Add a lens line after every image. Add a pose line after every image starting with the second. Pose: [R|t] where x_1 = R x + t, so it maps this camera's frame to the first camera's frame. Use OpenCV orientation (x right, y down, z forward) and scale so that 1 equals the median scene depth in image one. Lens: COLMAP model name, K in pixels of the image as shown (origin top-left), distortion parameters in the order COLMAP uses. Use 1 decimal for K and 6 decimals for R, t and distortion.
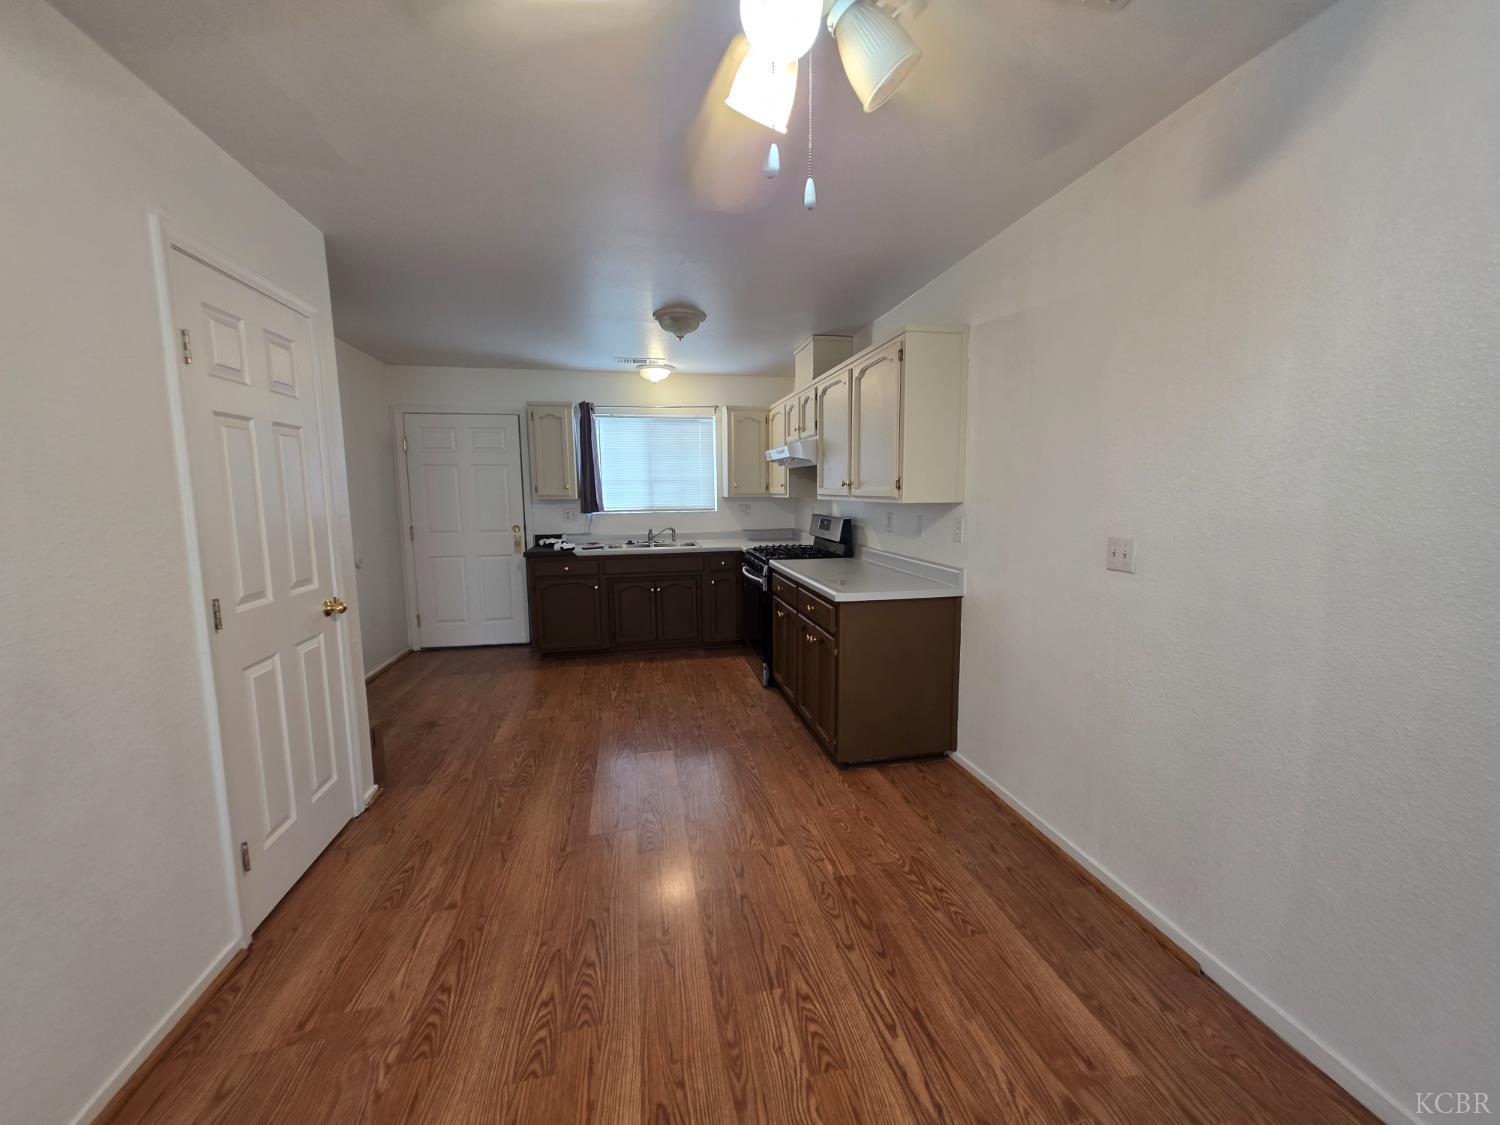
lens RADIAL K [[591.3, 0, 771.6], [0, 591.3, 562.4], [0, 0, 1]] dist [0.000307, -0.000068]
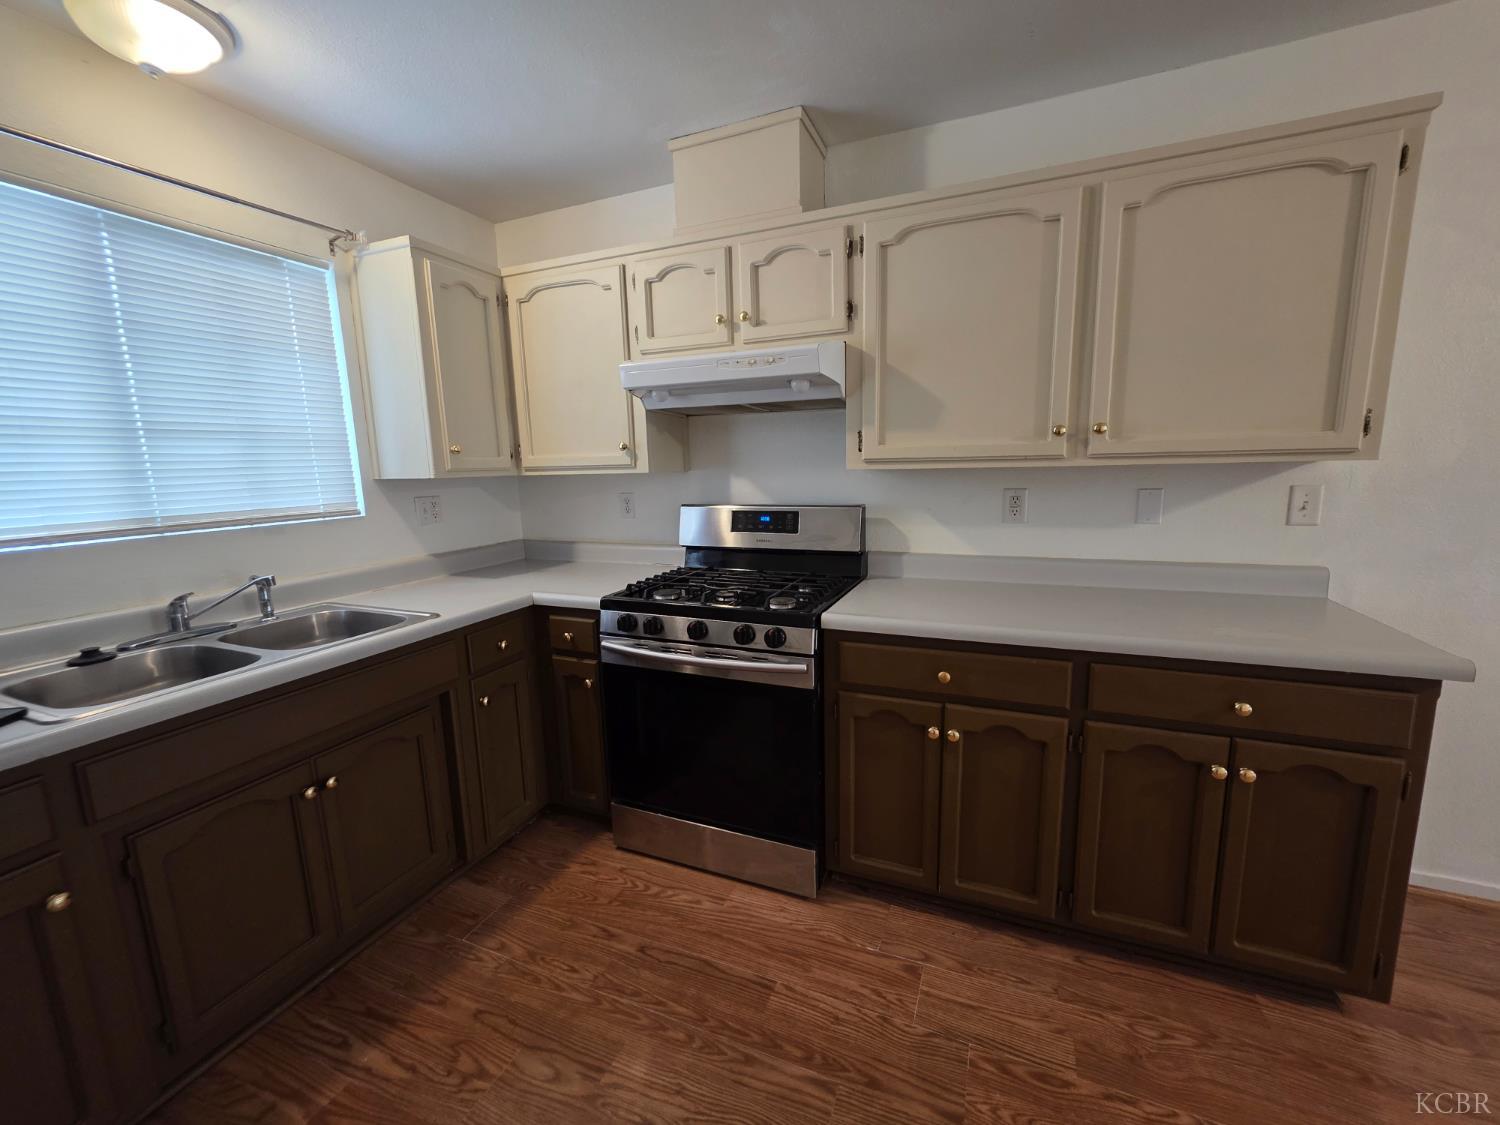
lens RADIAL K [[591.3, 0, 771.6], [0, 591.3, 562.4], [0, 0, 1]] dist [0.000307, -0.000068]
pose [[0.575646, -0.139679, 0.805681, -0.302764], [0.118860, 0.989131, 0.086559, -0.069104], [-0.809014, 0.045935, 0.585992, 0.654146]]
